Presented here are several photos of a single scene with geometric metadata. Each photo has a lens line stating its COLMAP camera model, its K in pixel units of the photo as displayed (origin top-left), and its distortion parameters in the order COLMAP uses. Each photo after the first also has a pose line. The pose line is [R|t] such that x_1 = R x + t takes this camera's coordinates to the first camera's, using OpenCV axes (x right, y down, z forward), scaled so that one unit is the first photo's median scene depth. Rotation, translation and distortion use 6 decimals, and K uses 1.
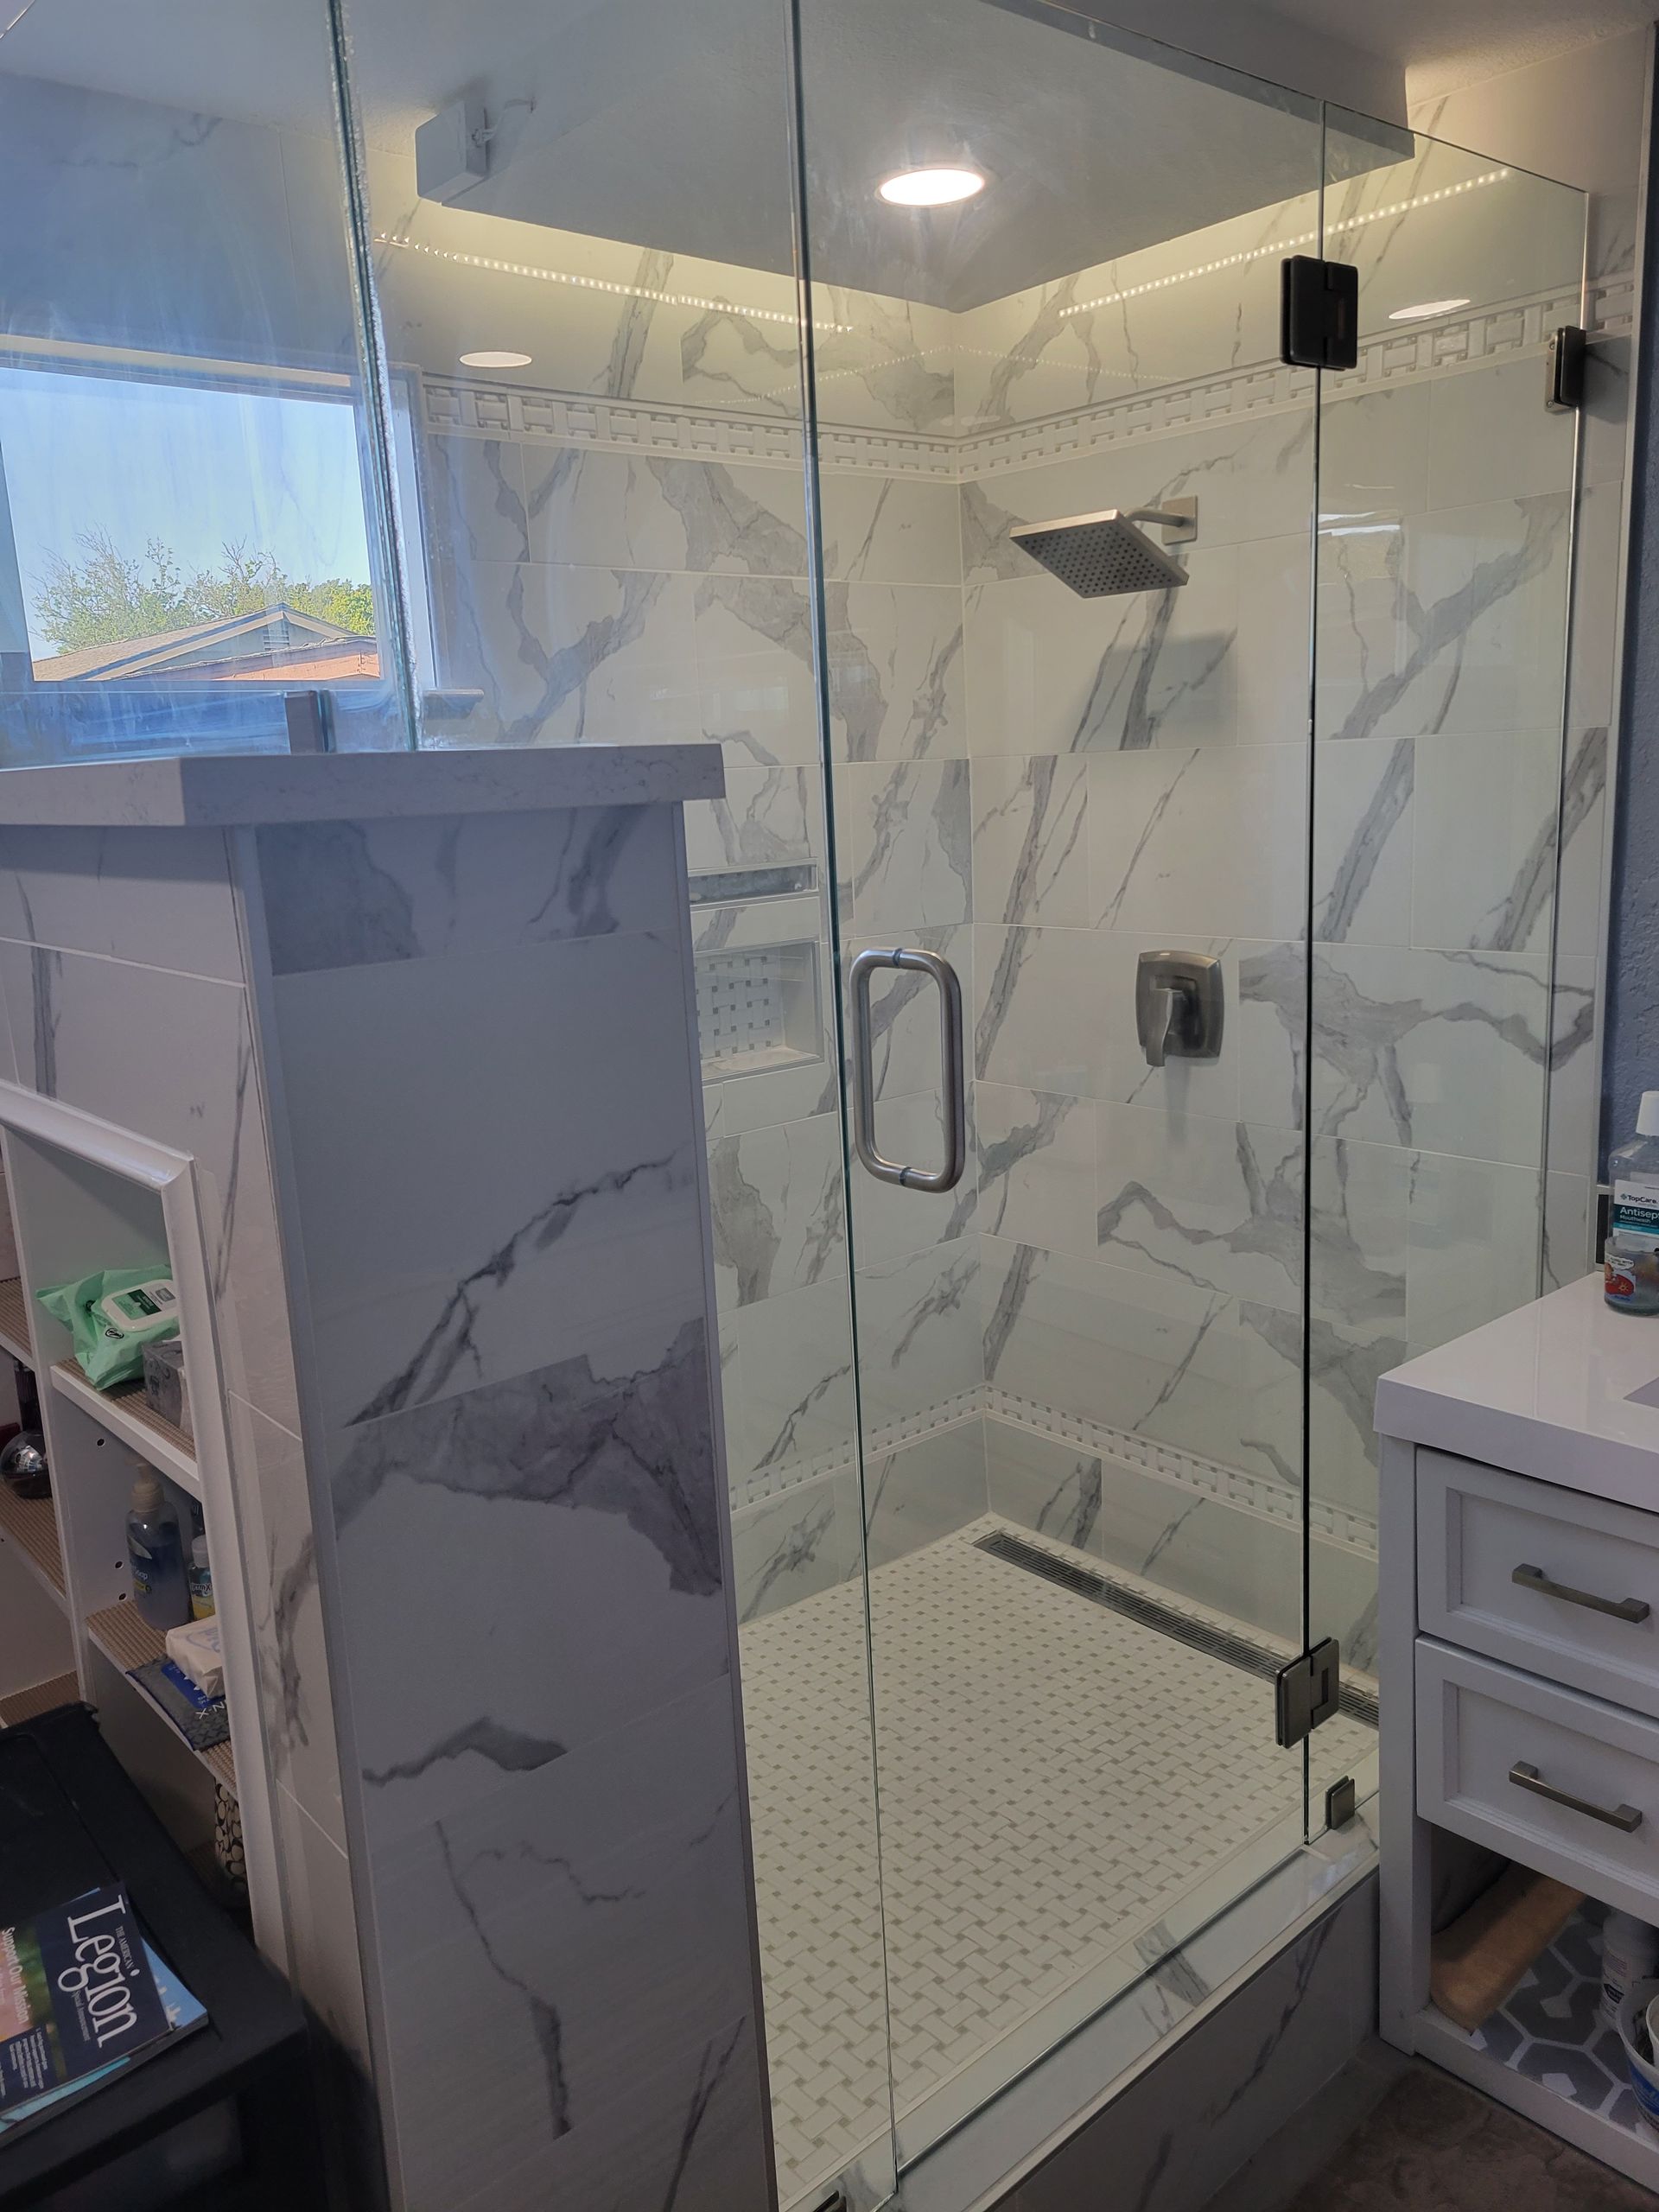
lens RADIAL K [[1643.9, 0, 828.4], [0, 1643.9, 1074.0], [0, 0, 1]] dist [0.056928, -0.035684]
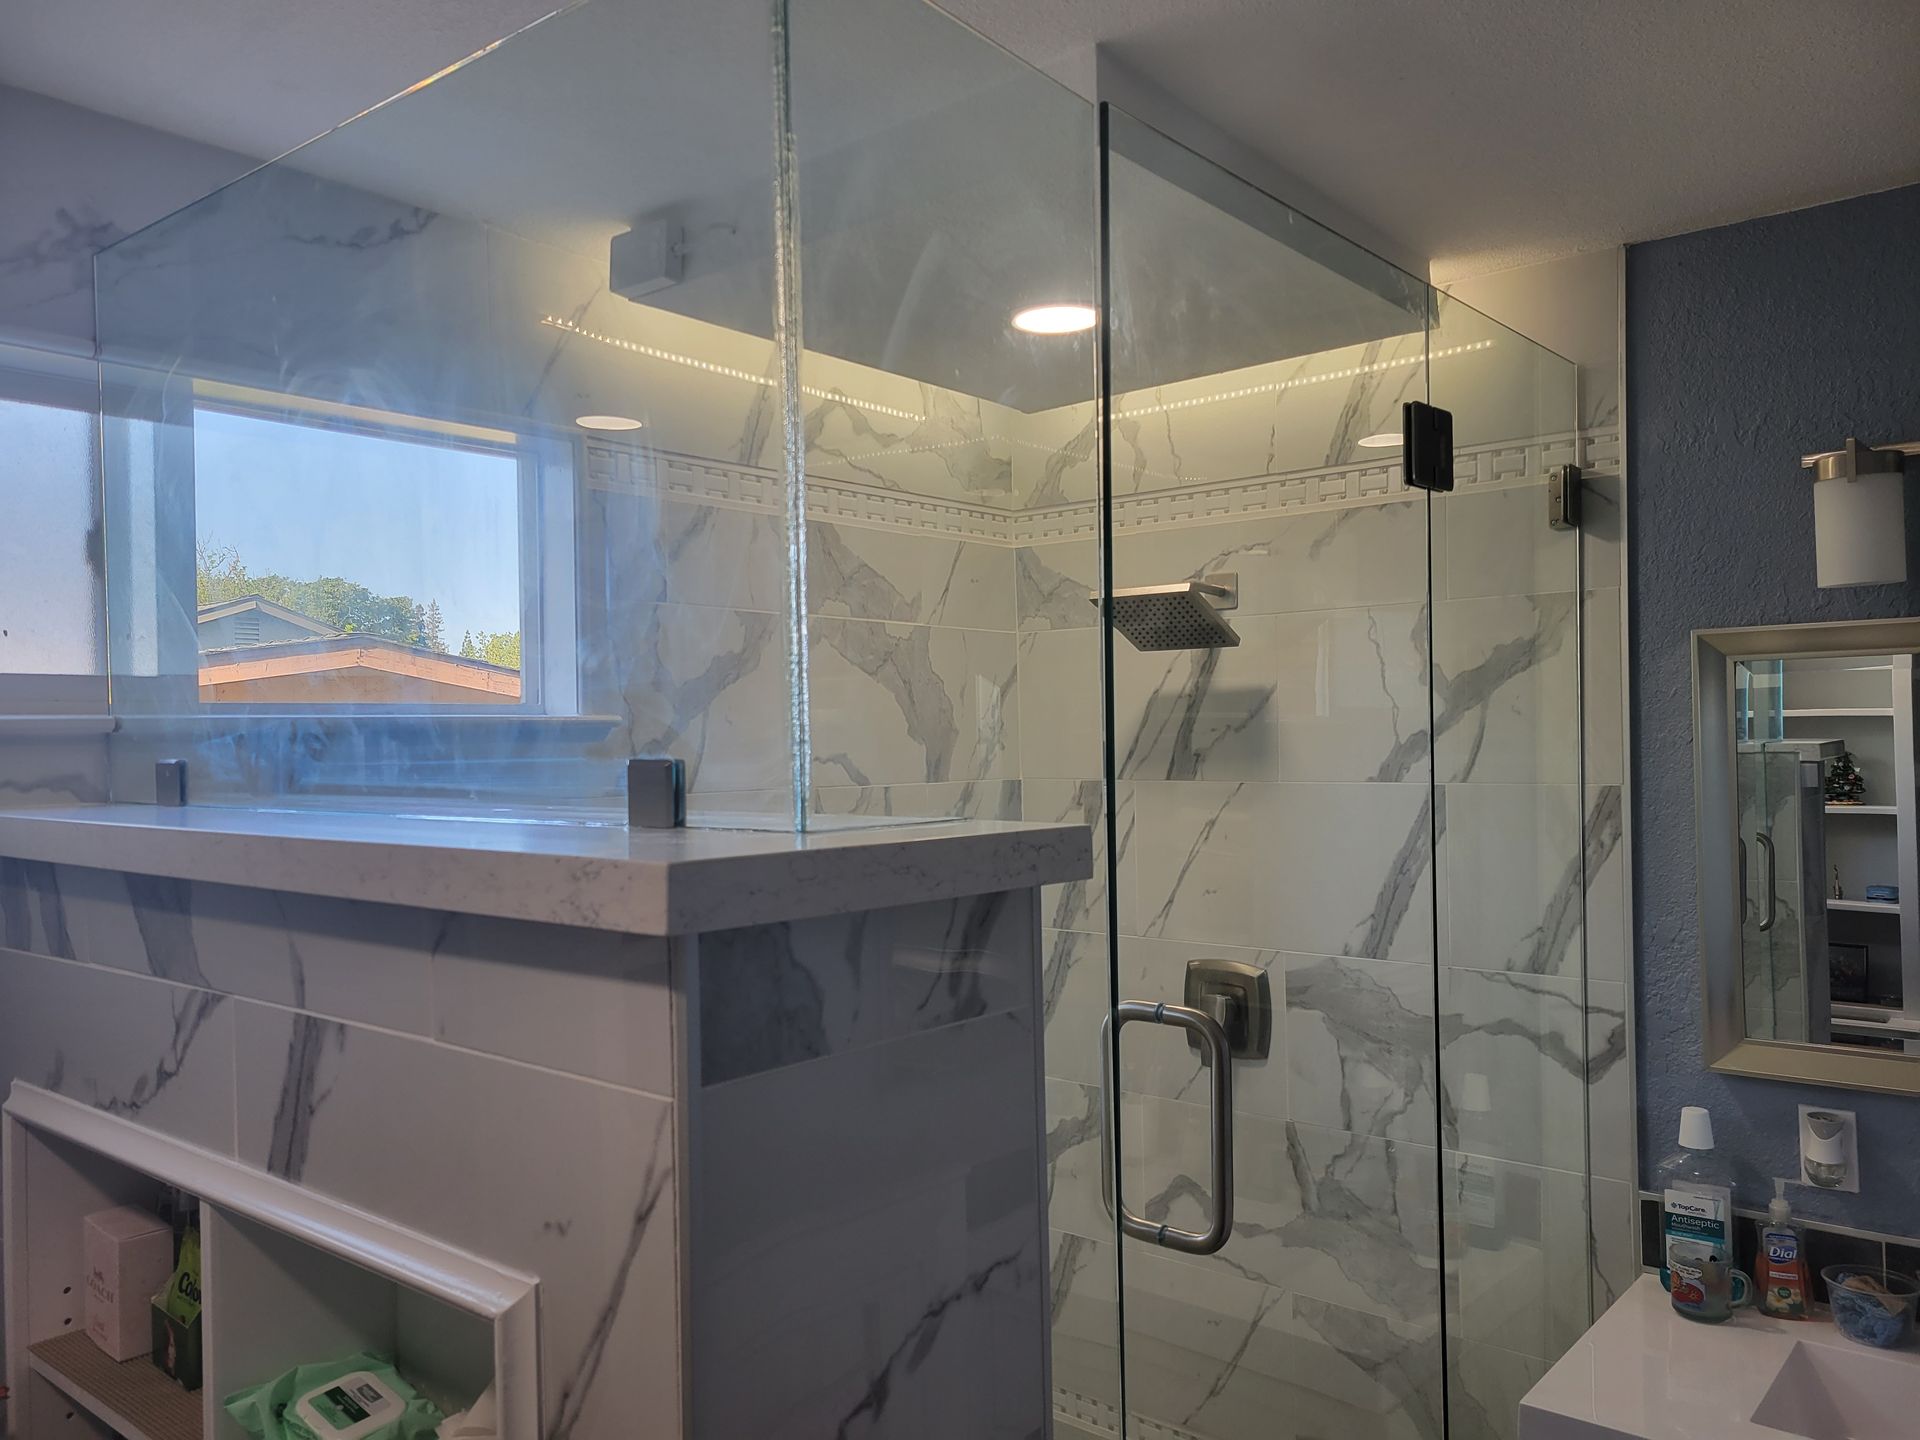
lens RADIAL K [[1426.9, 0, 952.6], [0, 1426.9, 735.1], [0, 0, 1]] dist [0.056928, -0.035684]
pose [[0.987067, 0.031363, 0.157211, -0.169333], [-0.000414, 0.981171, -0.193140, -0.050149], [-0.160308, 0.190577, 0.968494, 0.089837]]
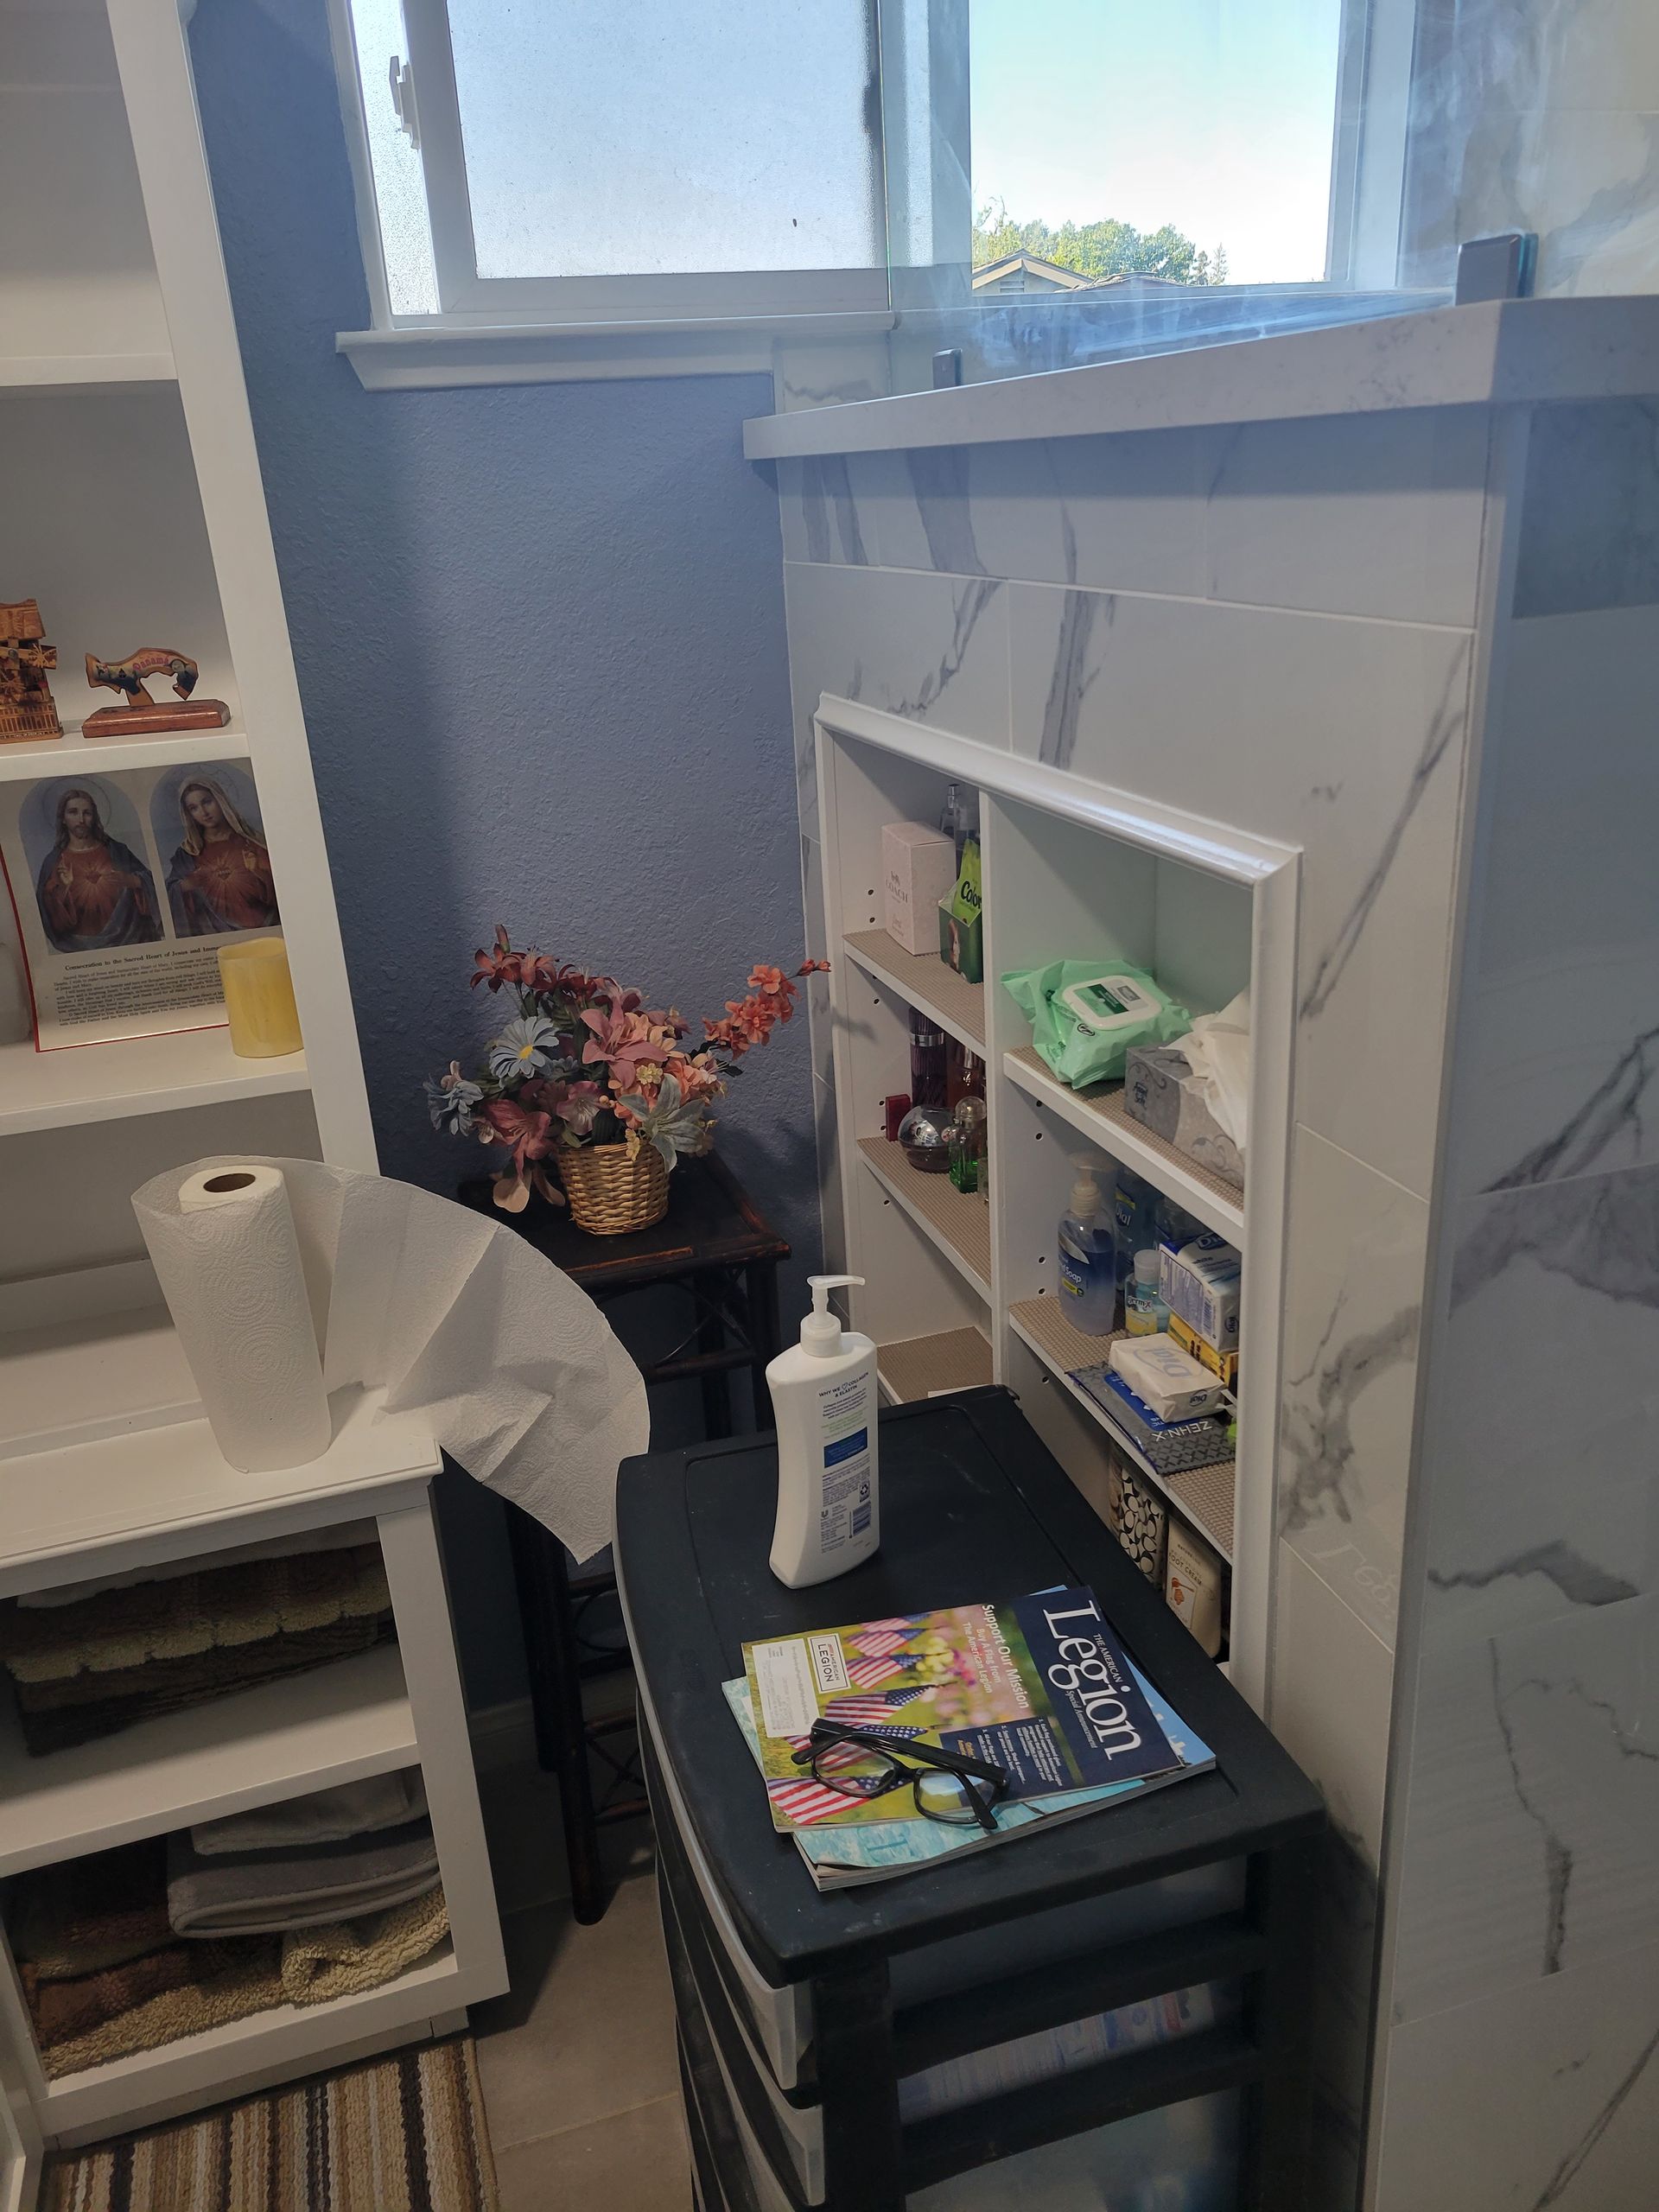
lens RADIAL K [[1643.9, 0, 808.3], [0, 1643.9, 1112.0], [0, 0, 1]] dist [0.056928, -0.035684]
pose [[0.917320, 0.140779, -0.372432, -0.162104], [-0.062801, 0.974854, 0.213810, 0.009574], [0.393167, -0.172743, 0.903094, 0.069592]]
